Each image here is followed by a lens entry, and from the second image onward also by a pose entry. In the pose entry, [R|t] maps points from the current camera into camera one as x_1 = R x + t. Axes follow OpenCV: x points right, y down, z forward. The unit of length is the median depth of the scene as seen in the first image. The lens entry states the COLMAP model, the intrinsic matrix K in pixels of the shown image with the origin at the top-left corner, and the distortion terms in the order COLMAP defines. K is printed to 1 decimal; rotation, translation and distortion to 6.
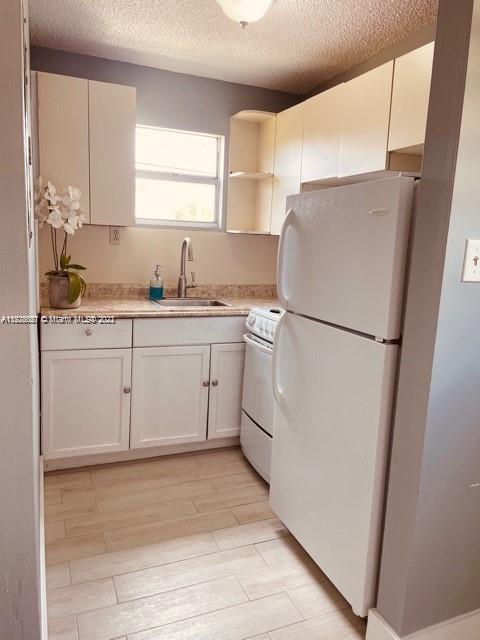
lens RADIAL K [[481.0, 0, 242.8], [0, 481.0, 319.0], [0, 0, 1]] dist [0.090714, -0.106710]
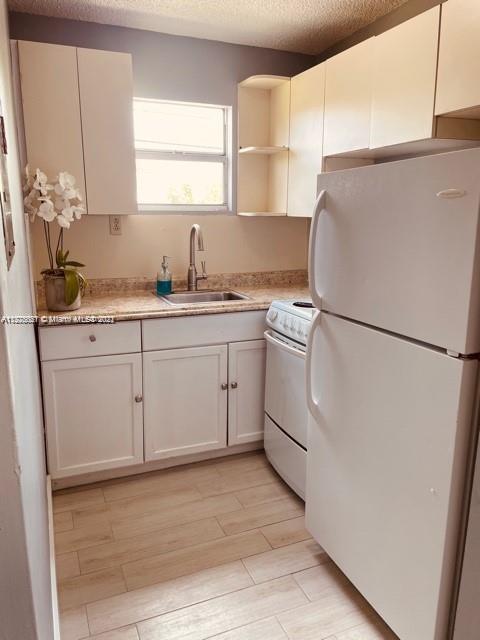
lens RADIAL K [[480.7, 0, 240.0], [0, 480.7, 320.0], [0, 0, 1]] dist [0.087716, -0.107667]
pose [[0.999200, -0.038419, -0.011095, -0.034329], [0.038954, 0.997841, 0.052868, -0.039802], [0.009040, -0.053258, 0.998540, 0.109378]]
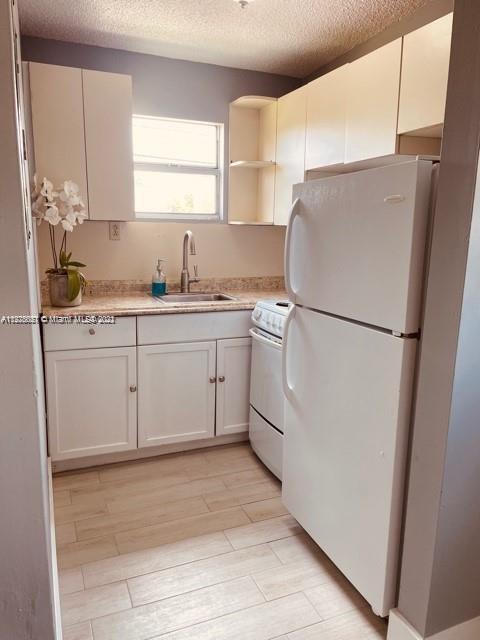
lens RADIAL K [[480.9, 0, 239.6], [0, 480.9, 325.1], [0, 0, 1]] dist [0.091083, -0.109619]
pose [[0.999589, -0.027263, -0.008892, -0.010545], [0.027533, 0.999115, 0.031789, -0.007521], [0.008017, -0.032021, 0.999455, 0.024385]]
